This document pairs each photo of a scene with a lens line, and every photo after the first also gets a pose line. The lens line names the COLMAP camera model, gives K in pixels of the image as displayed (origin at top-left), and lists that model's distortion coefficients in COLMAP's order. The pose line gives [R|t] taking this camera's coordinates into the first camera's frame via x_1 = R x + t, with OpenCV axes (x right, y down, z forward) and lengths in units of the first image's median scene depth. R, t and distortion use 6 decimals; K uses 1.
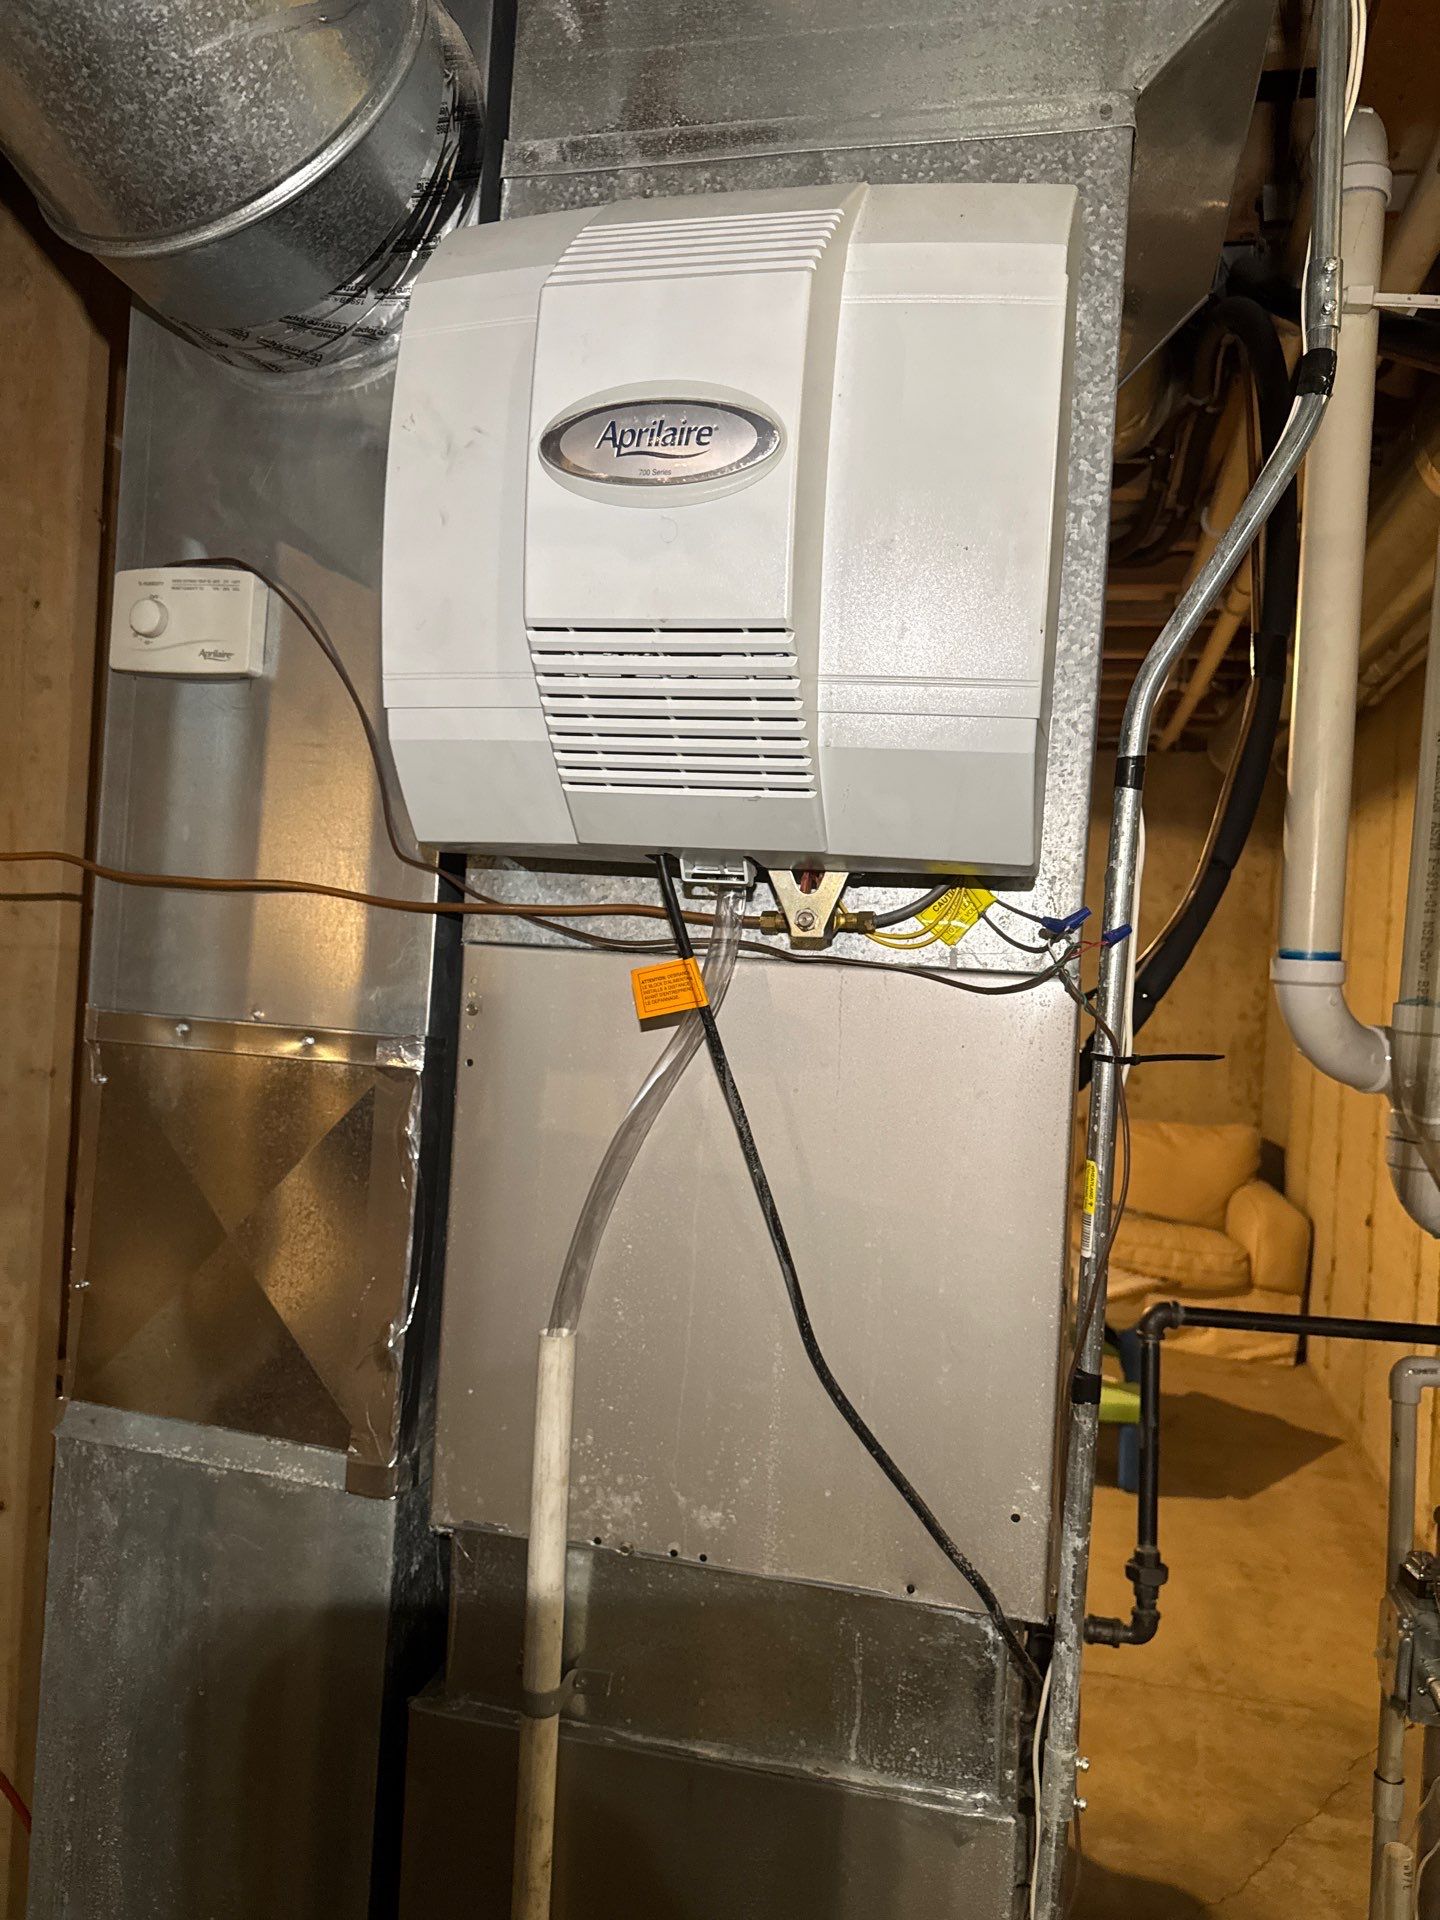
lens RADIAL K [[1338.7, 0, 715.4], [0, 1338.7, 954.4], [0, 0, 1]] dist [0.030941, -0.052111]
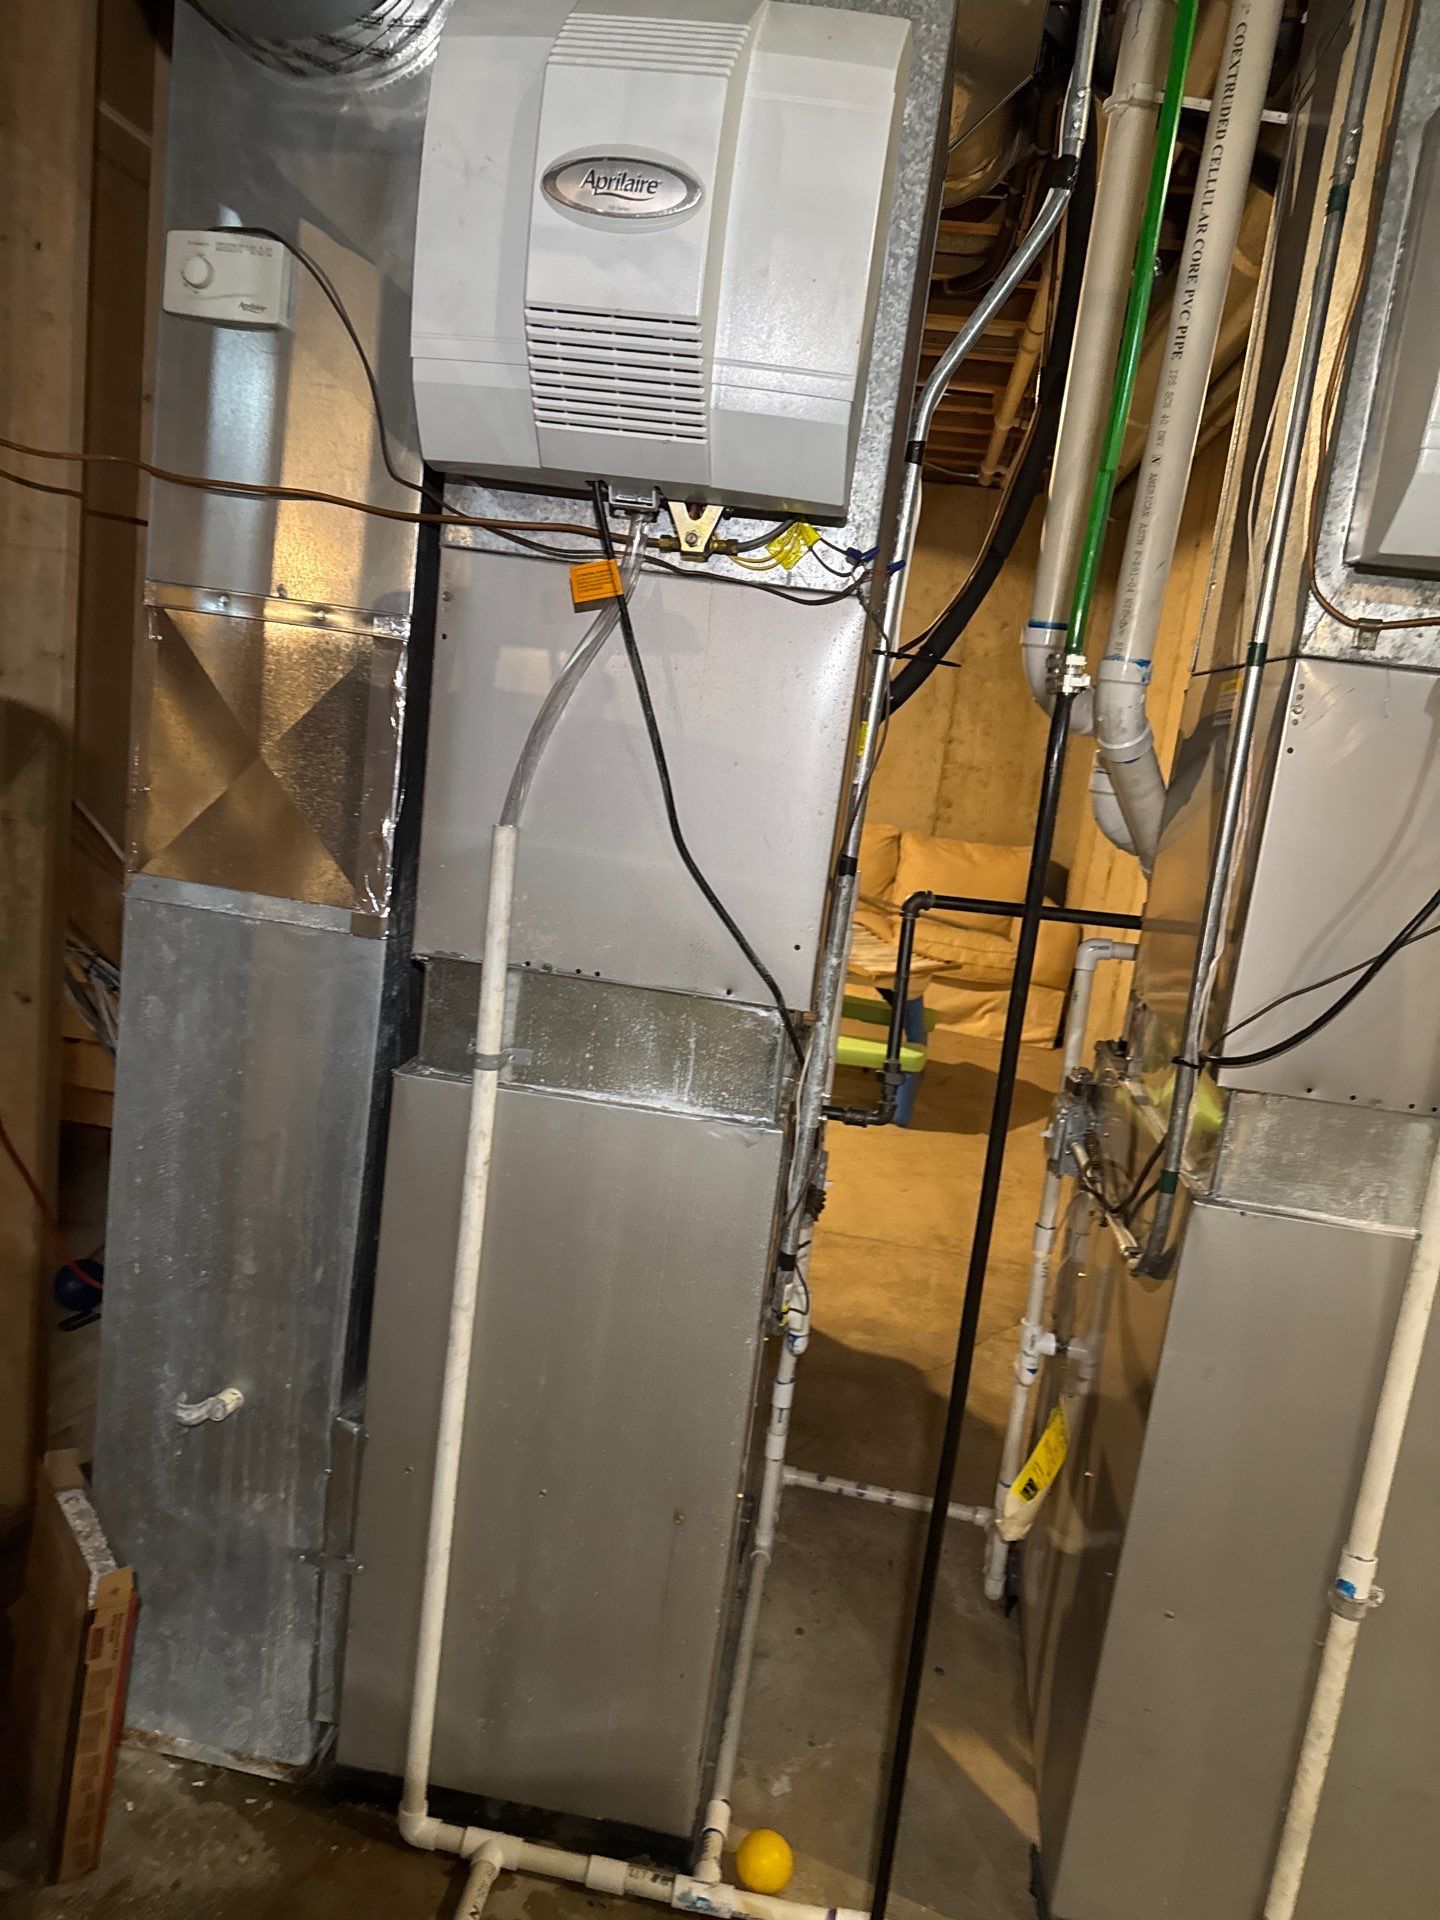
lens RADIAL K [[1357.6, 0, 694.9], [0, 1357.6, 953.9], [0, 0, 1]] dist [0.040194, -0.045907]
pose [[0.992702, 0.042802, 0.112738, -0.071995], [-0.063112, 0.981035, 0.183268, 0.135646], [-0.102755, -0.189046, 0.976577, -0.512023]]
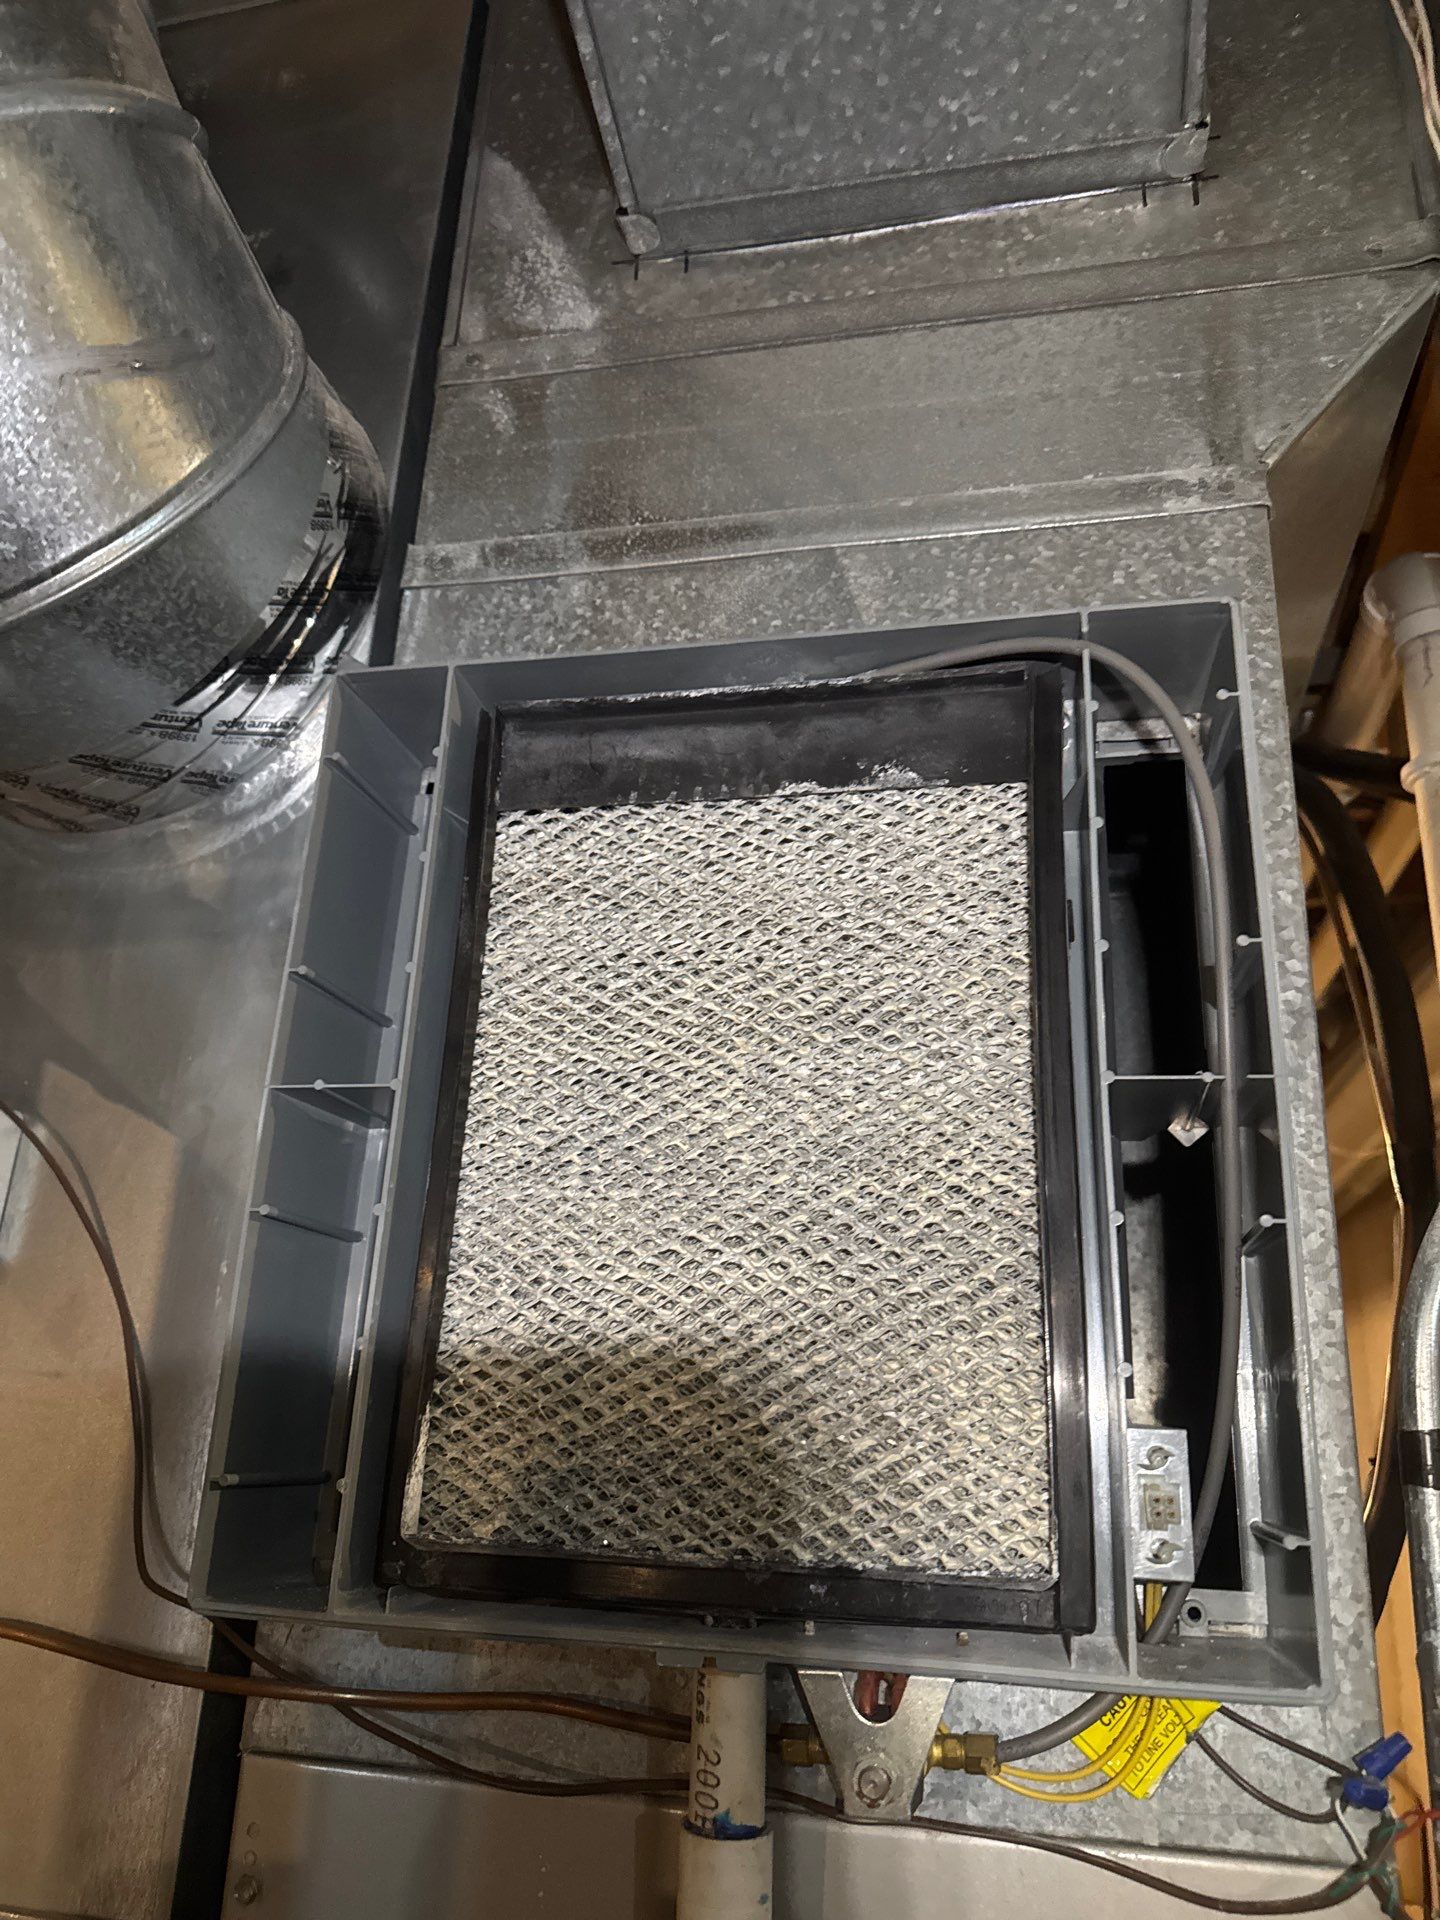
lens RADIAL K [[1324.3, 0, 744.5], [0, 1324.3, 961.1], [0, 0, 1]] dist [0.001380, -0.029500]
pose [[0.999317, -0.007016, 0.036288, 0.002366], [0.018557, 0.944345, -0.328432, -0.143396], [-0.031964, 0.328881, 0.943830, 0.382567]]
